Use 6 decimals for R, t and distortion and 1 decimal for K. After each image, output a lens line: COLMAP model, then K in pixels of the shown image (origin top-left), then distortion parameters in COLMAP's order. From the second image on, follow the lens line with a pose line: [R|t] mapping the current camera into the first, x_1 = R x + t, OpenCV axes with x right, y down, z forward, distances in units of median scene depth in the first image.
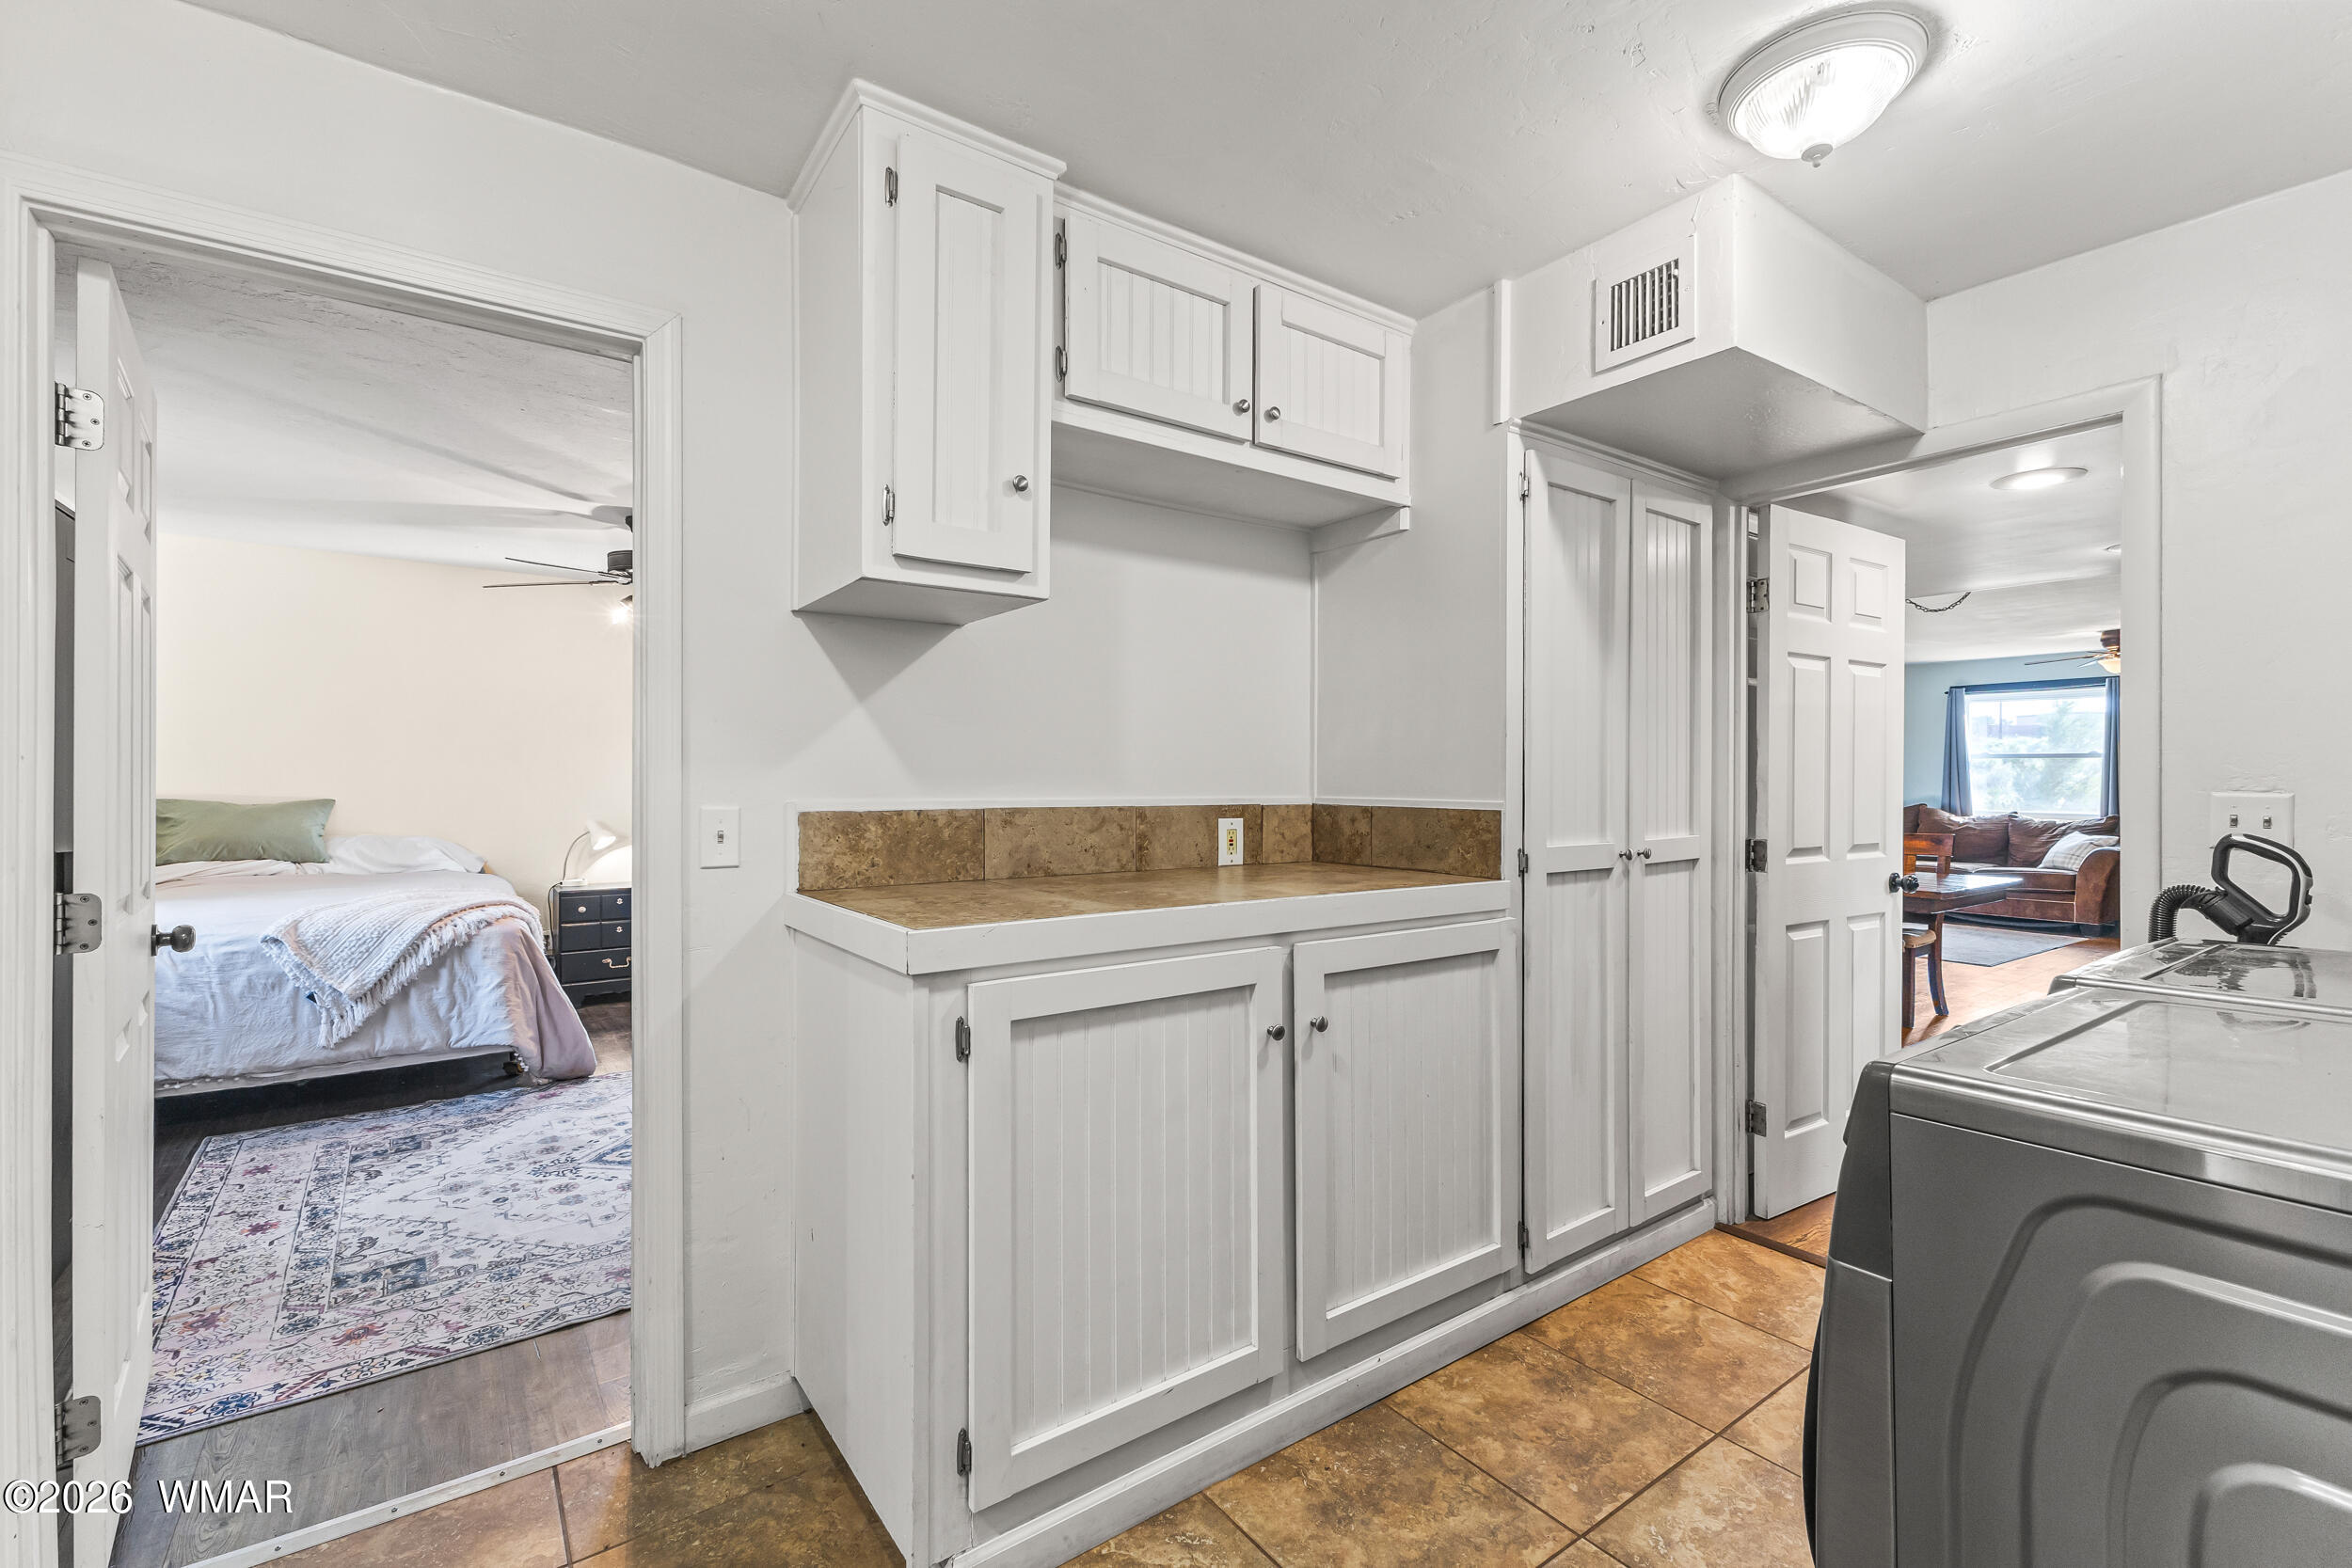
lens RADIAL K [[1009.6, 0, 1169.6], [0, 1009.6, 777.2], [0, 0, 1]] dist [0.012647, -0.004455]
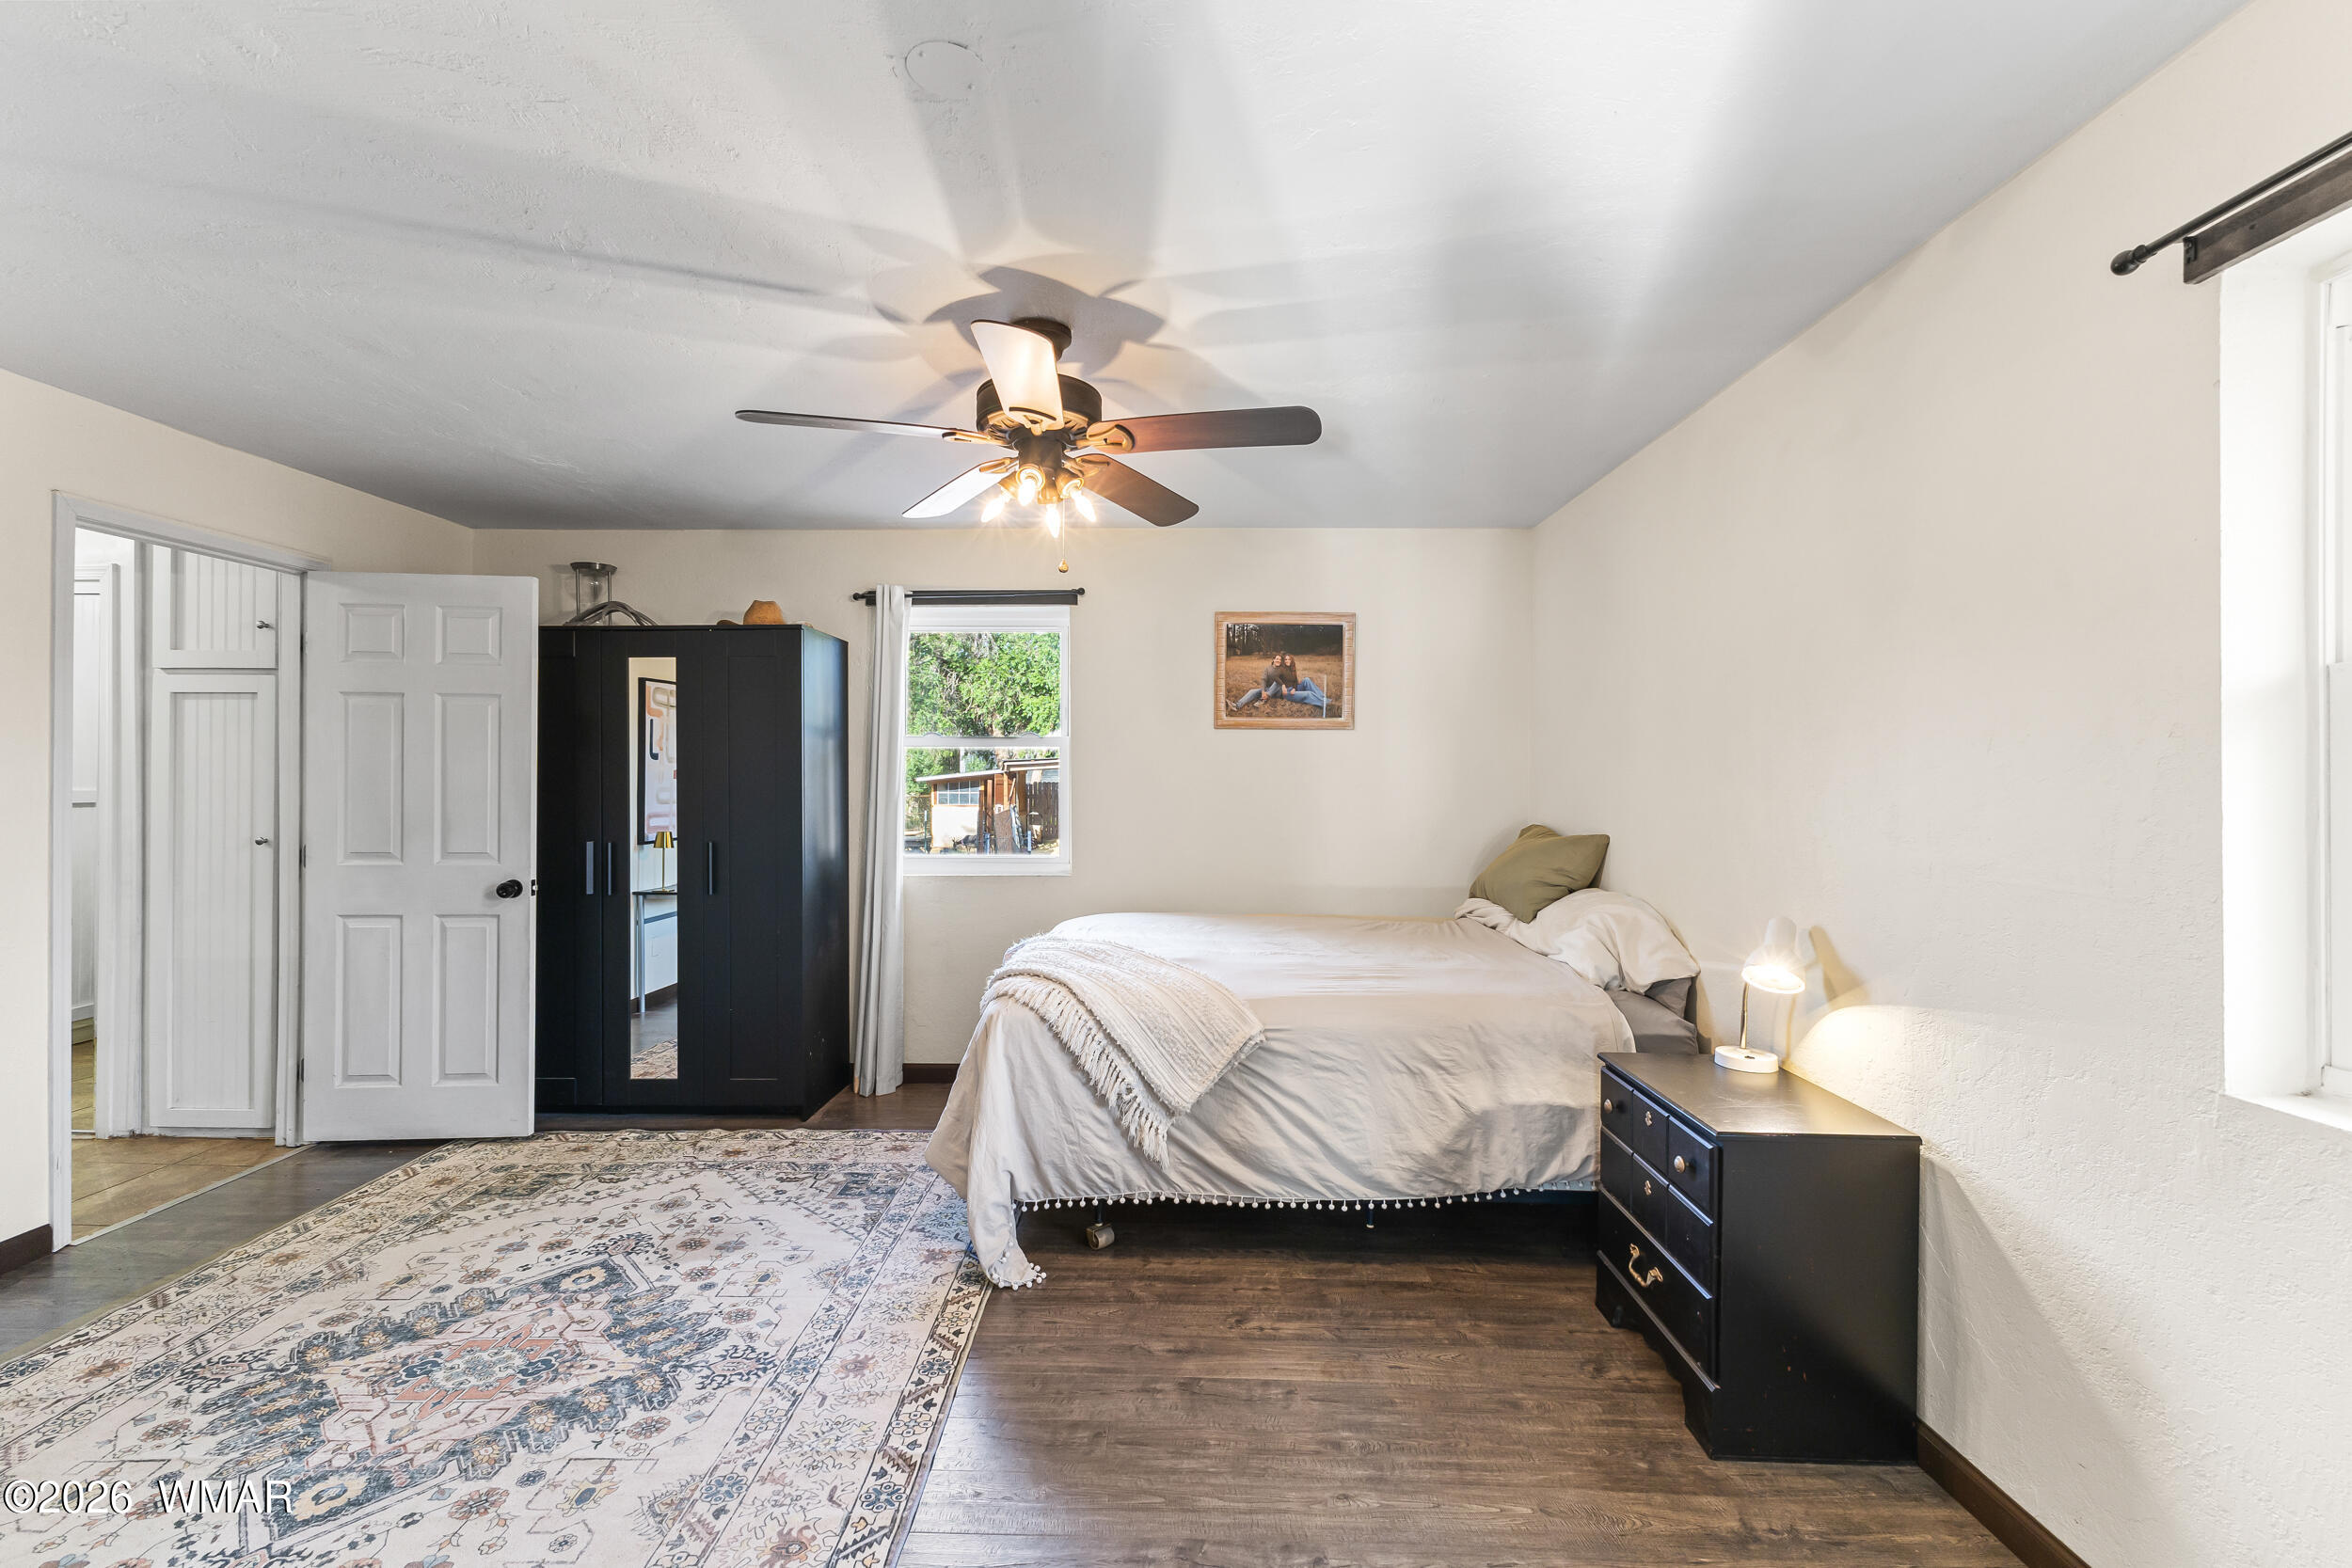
lens RADIAL K [[1009.6, 0, 1179.9], [0, 1009.6, 772.9], [0, 0, 1]] dist [0.012647, -0.004455]
pose [[-0.597086, -0.009176, -0.802125, -0.161684], [-0.004656, 0.999957, -0.007973, -0.017400], [0.802164, -0.001026, -0.597103, 1.701340]]
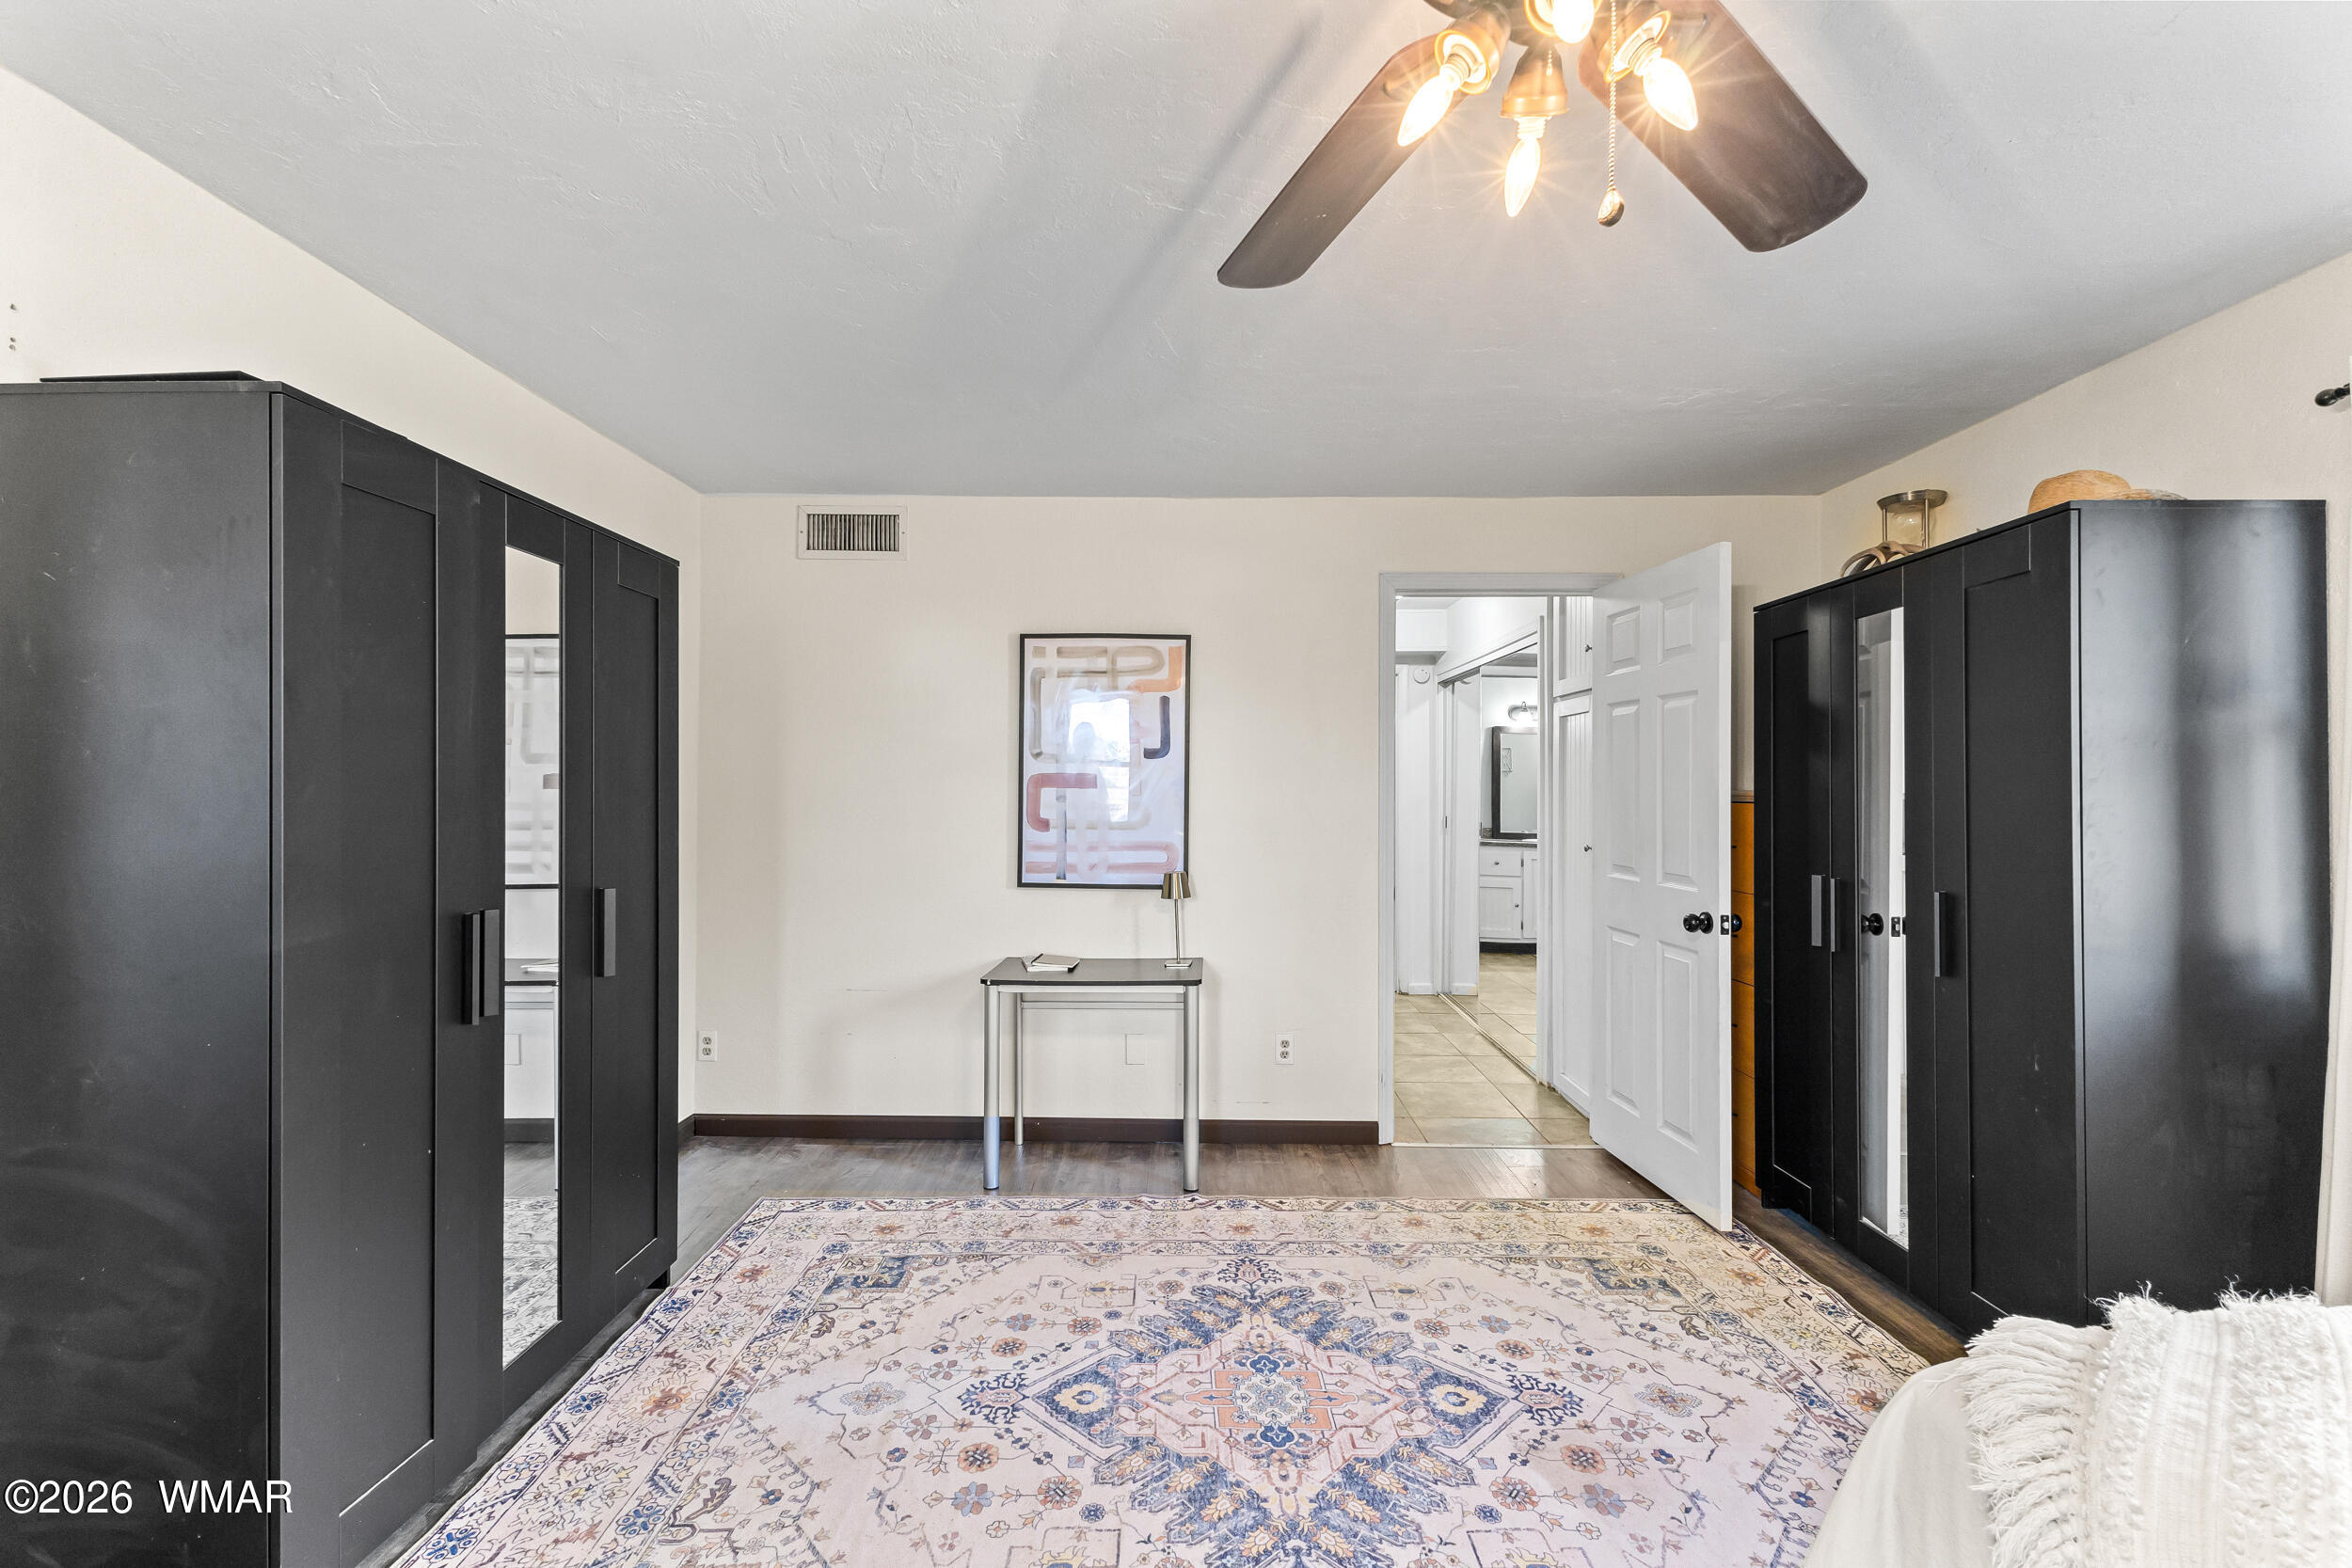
lens RADIAL K [[1009.6, 0, 1170.7], [0, 1009.6, 780.5], [0, 0, 1]] dist [0.012647, -0.004455]
pose [[-0.803003, -0.004159, 0.595961, -0.714299], [-0.008363, 0.999956, -0.004290, -0.017076], [-0.595917, -0.008429, -0.803002, 1.503587]]
